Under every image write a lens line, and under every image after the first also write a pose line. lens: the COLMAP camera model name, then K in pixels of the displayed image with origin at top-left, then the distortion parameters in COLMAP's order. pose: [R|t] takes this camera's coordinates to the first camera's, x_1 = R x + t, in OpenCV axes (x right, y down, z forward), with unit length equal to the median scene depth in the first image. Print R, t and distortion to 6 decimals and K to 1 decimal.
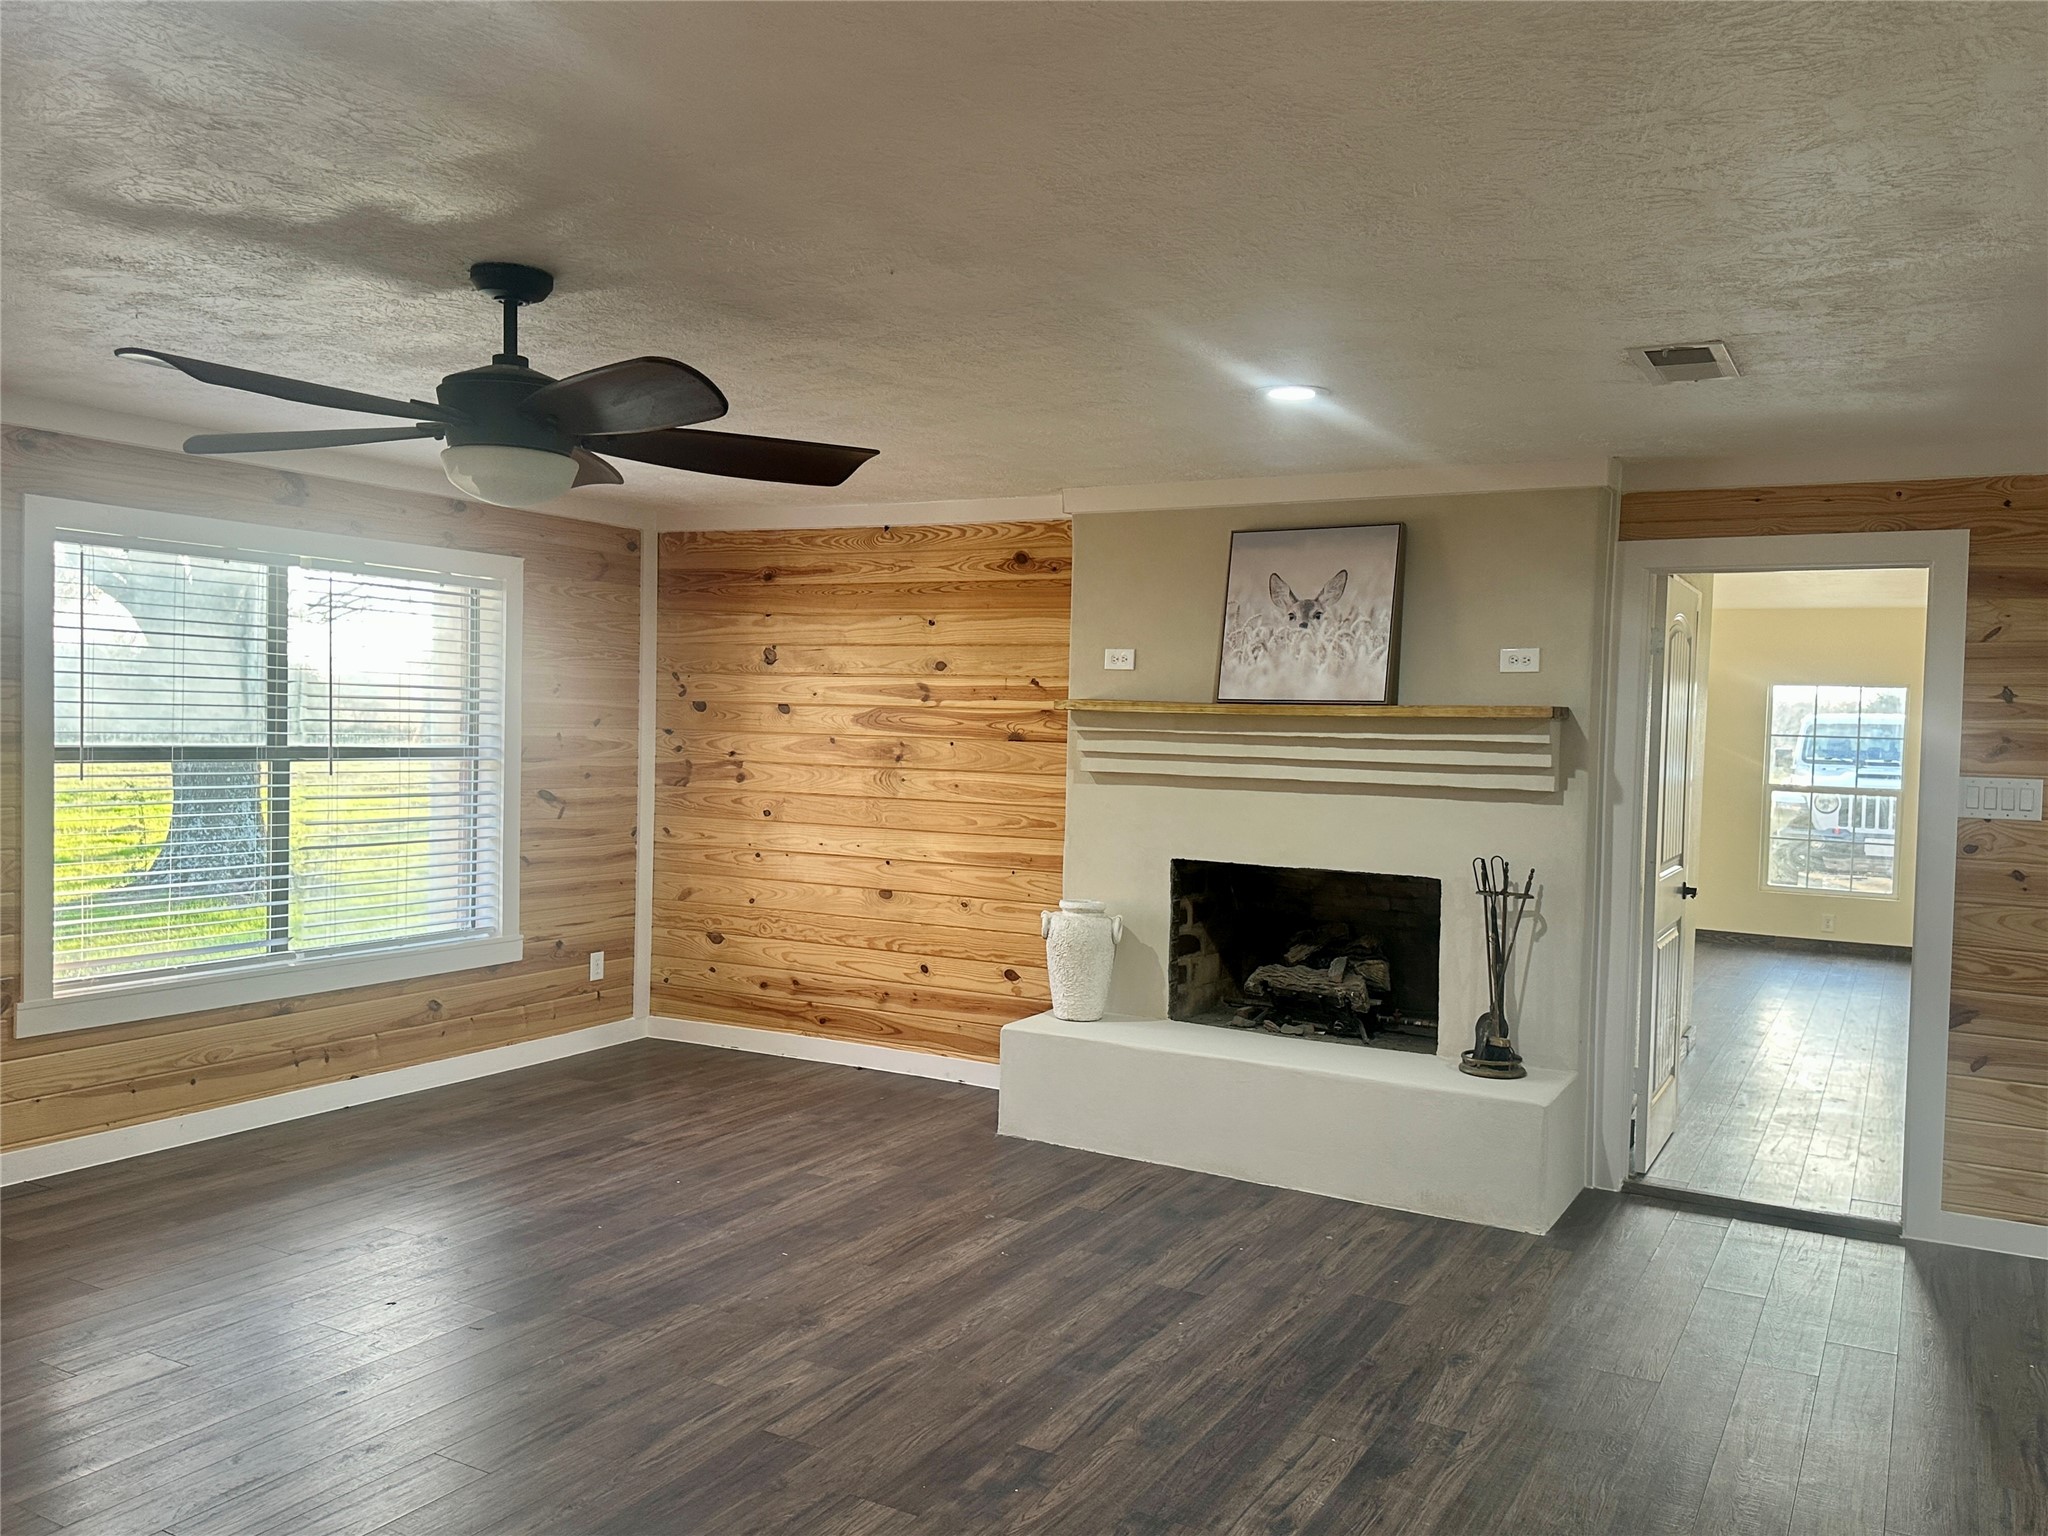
lens RADIAL K [[1588.3, 0, 1034.7], [0, 1588.3, 769.1], [0, 0, 1]] dist [0.089240, -0.128638]
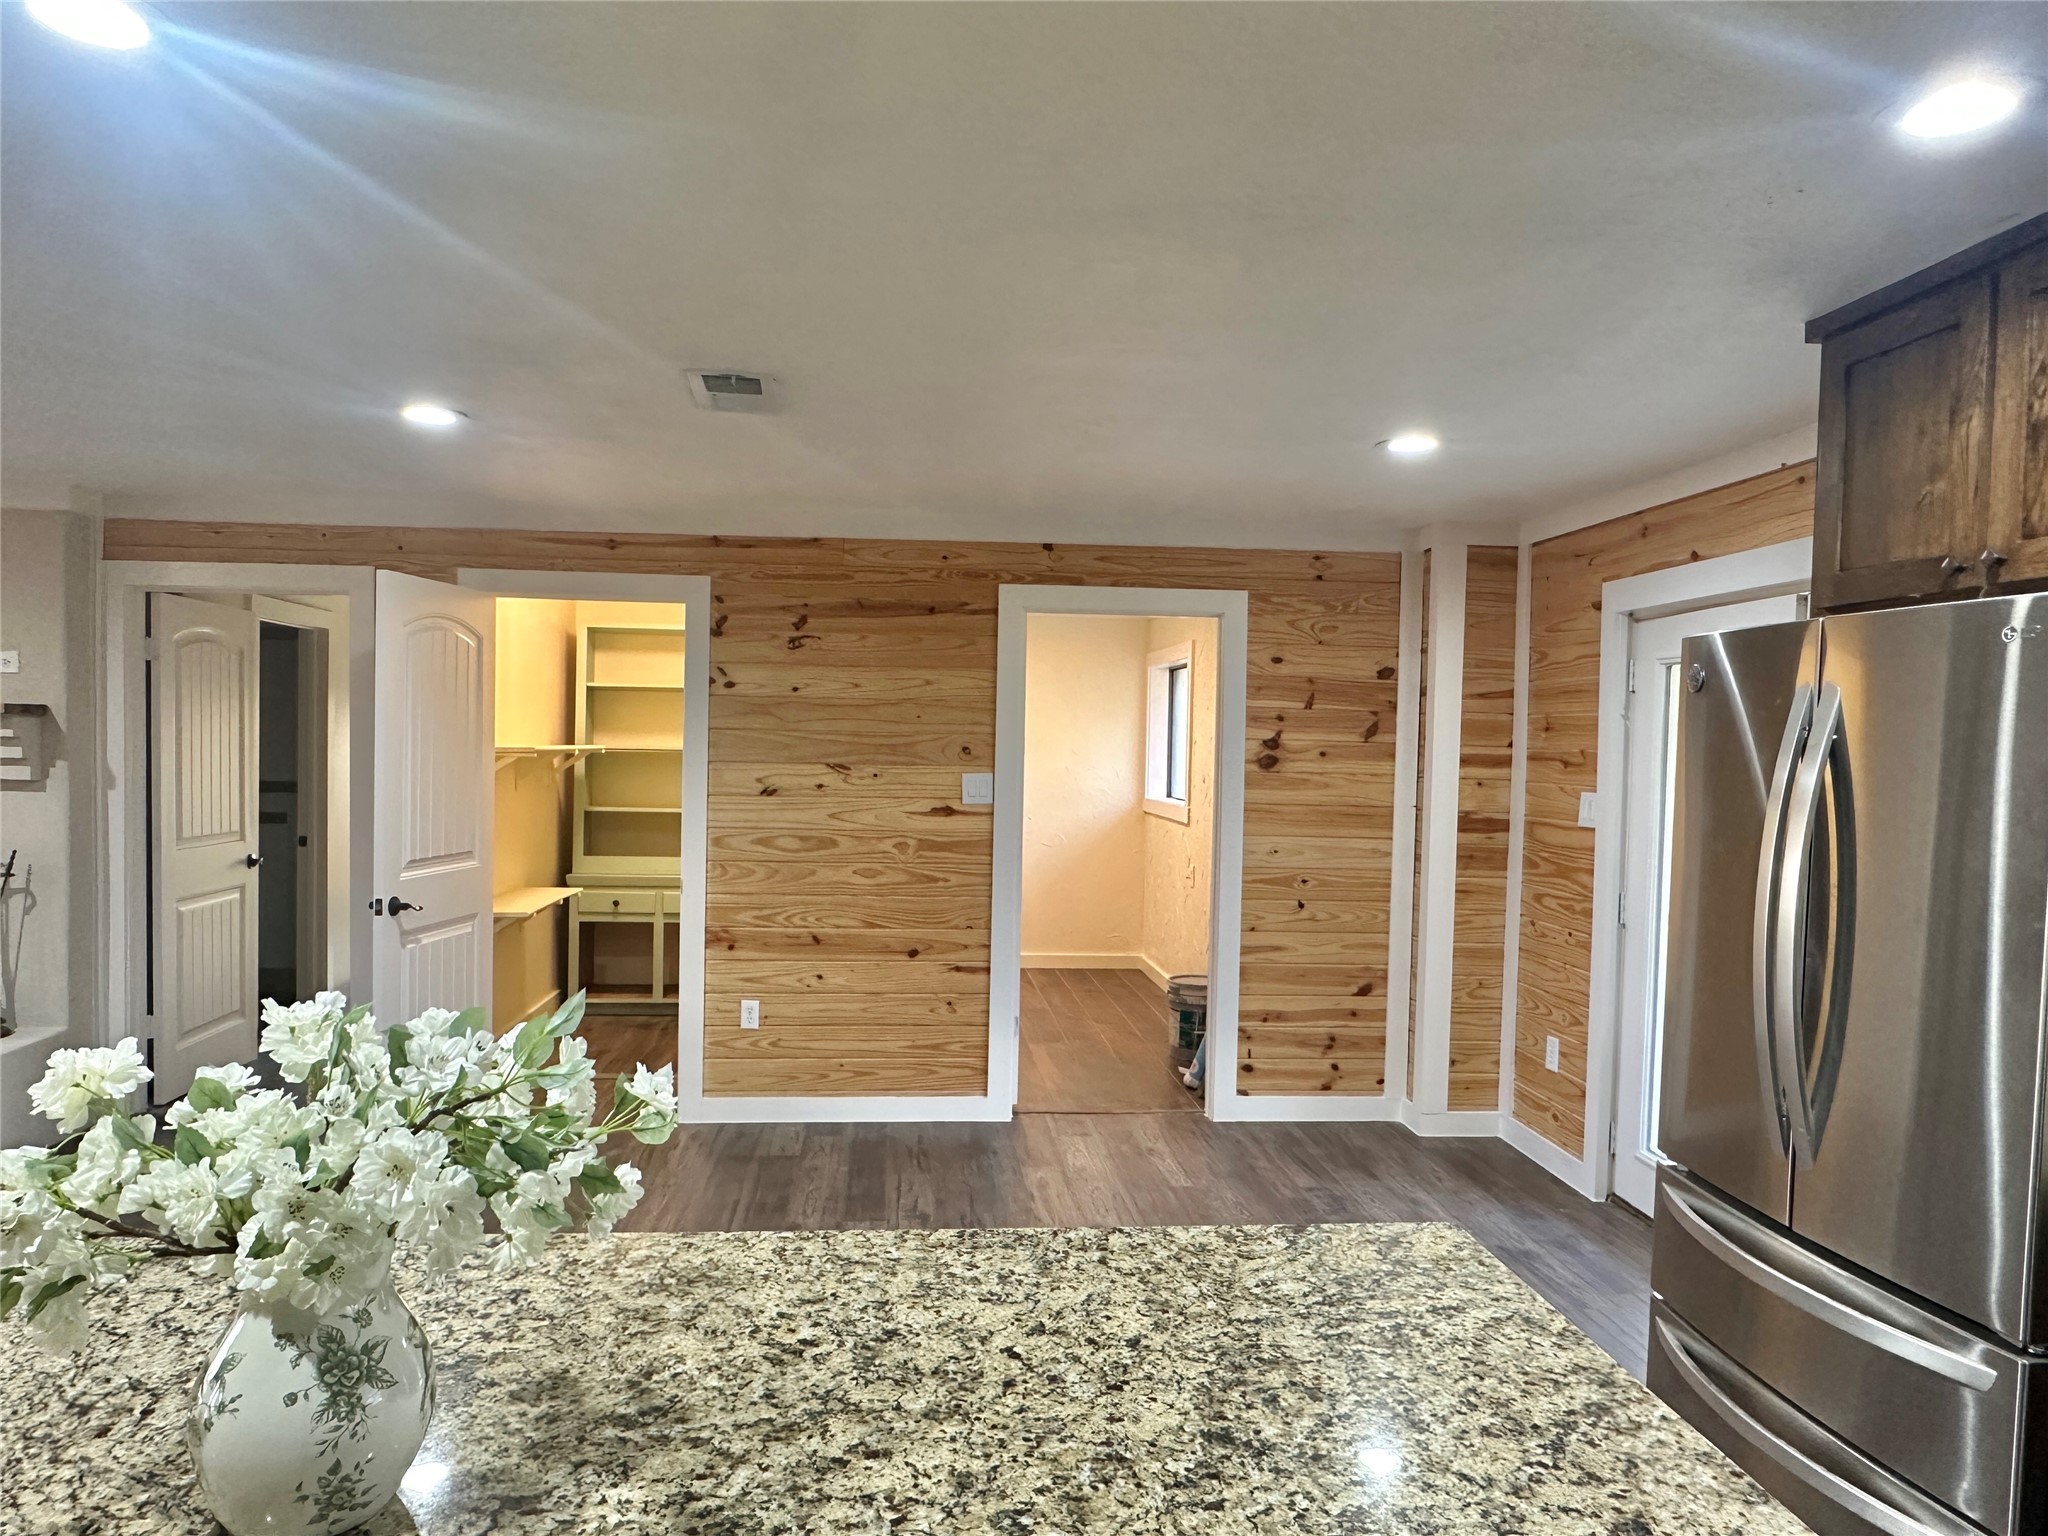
lens RADIAL K [[1355.9, 0, 1009.4], [0, 1355.9, 787.8], [0, 0, 1]] dist [-0.008387, -0.003613]
pose [[0.826584, -0.029583, 0.562035, 0.337032], [0.022133, 0.999554, 0.020062, 0.014962], [-0.562378, -0.004144, 0.826870, -0.151649]]
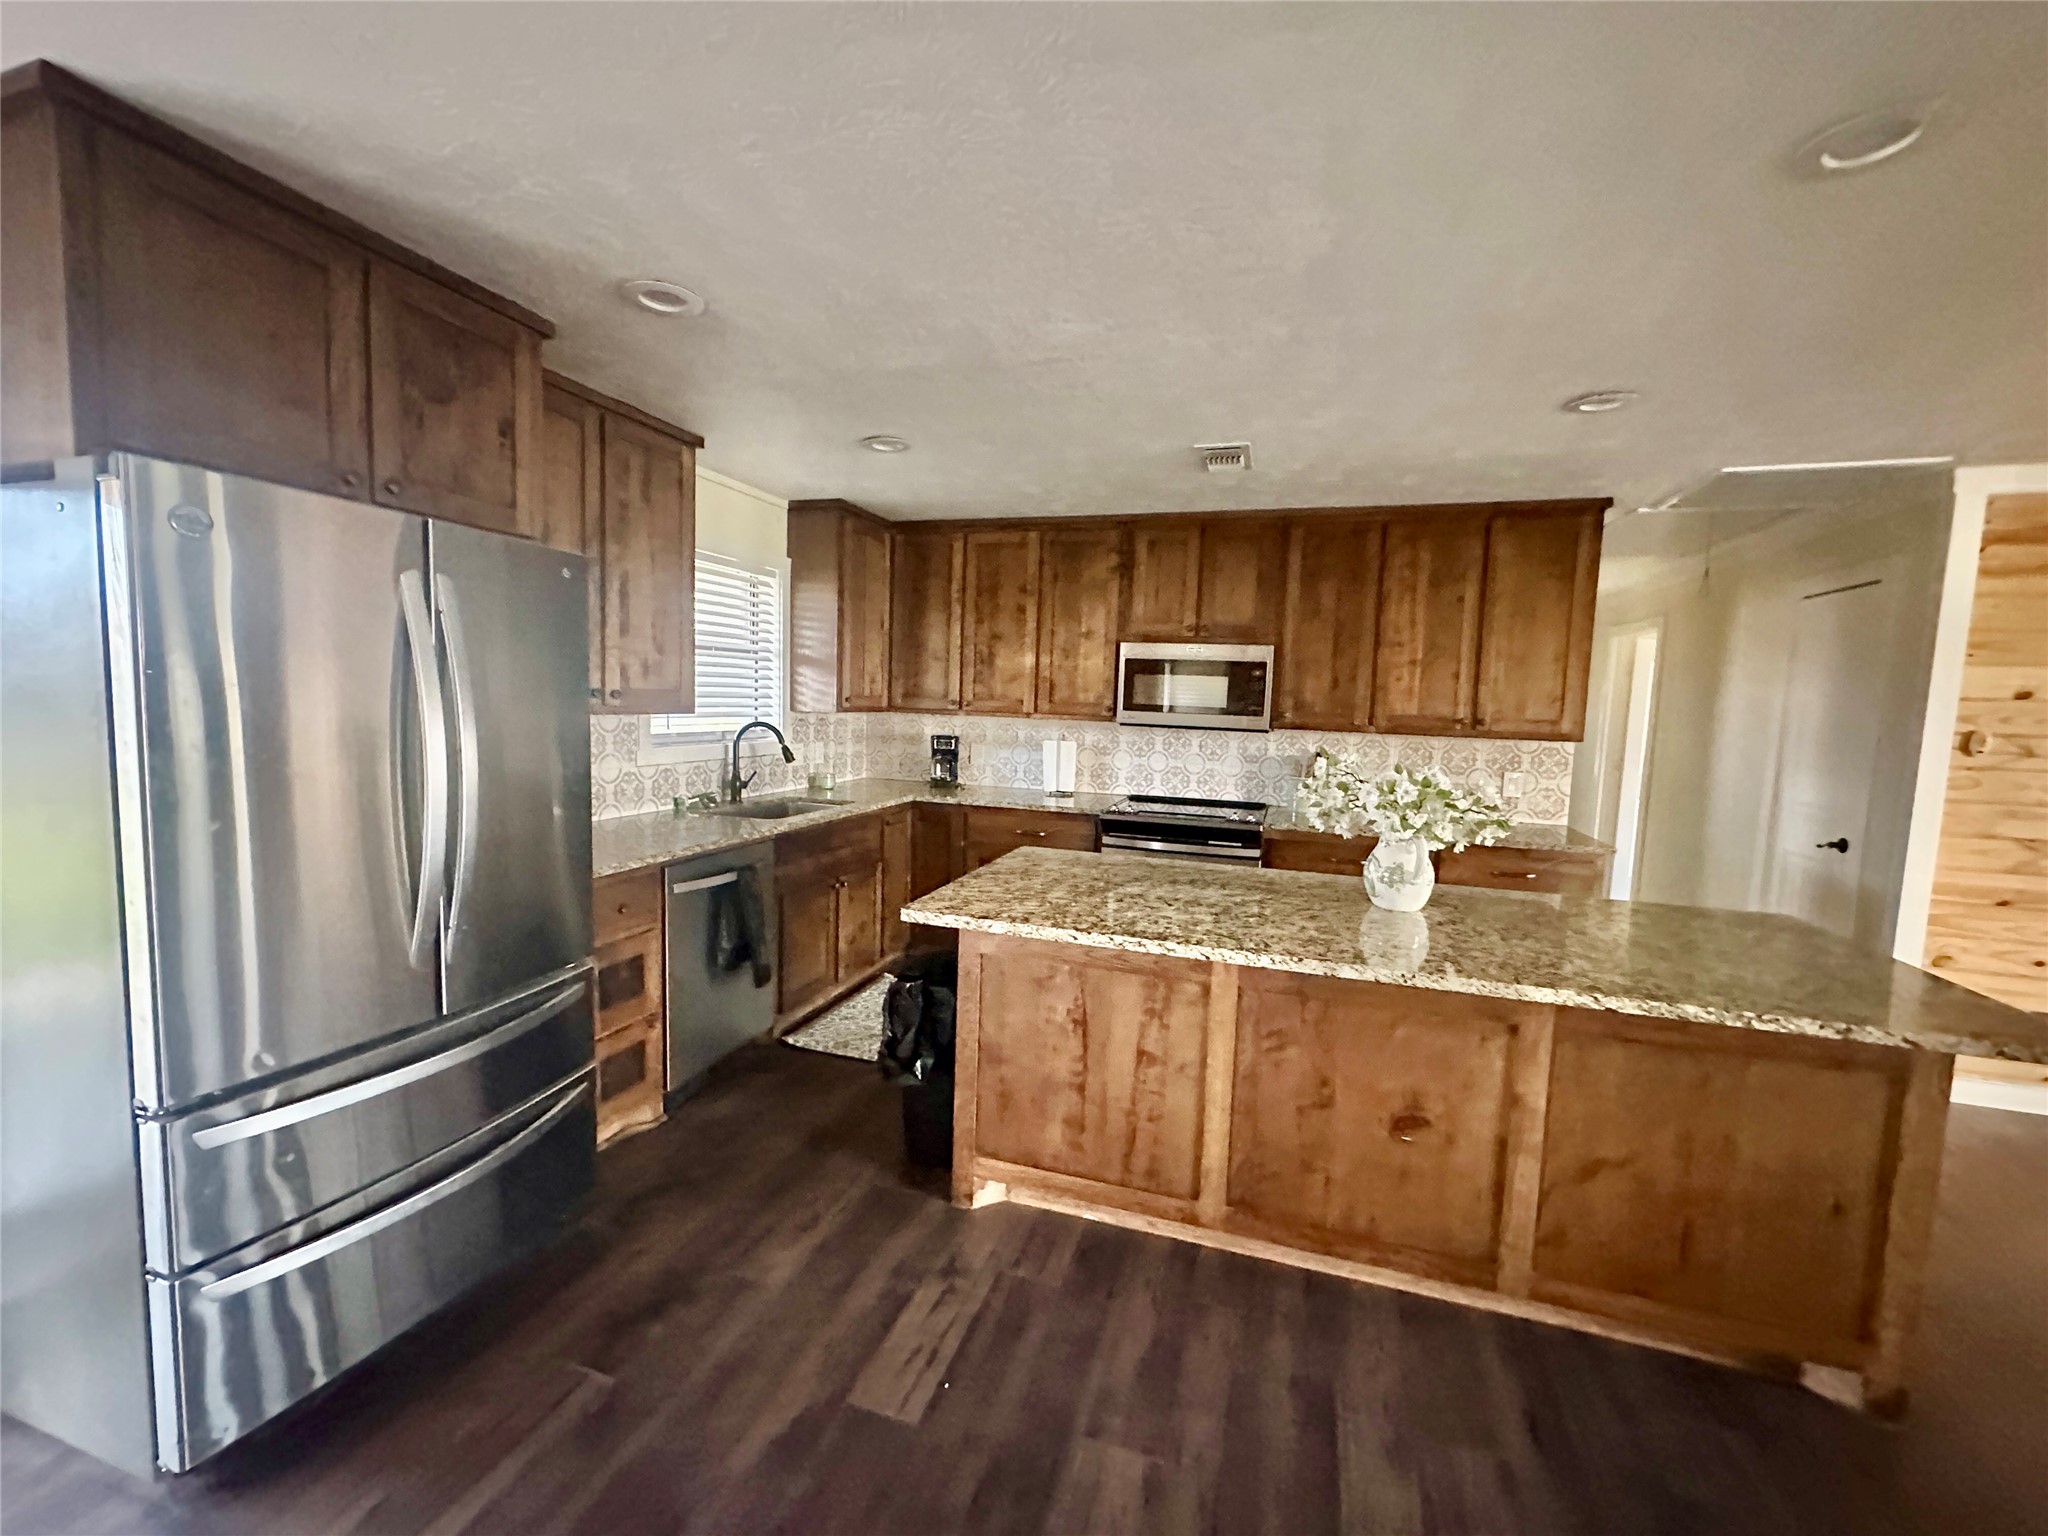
lens RADIAL K [[818.8, 0, 1025.0], [0, 818.8, 762.4], [0, 0, 1]] dist [-0.007324, 0.001677]
pose [[-0.979298, -0.046126, -0.197098, 0.615074], [-0.068134, 0.991989, 0.106378, 0.019196], [0.190612, 0.117605, -0.974595, 0.399339]]
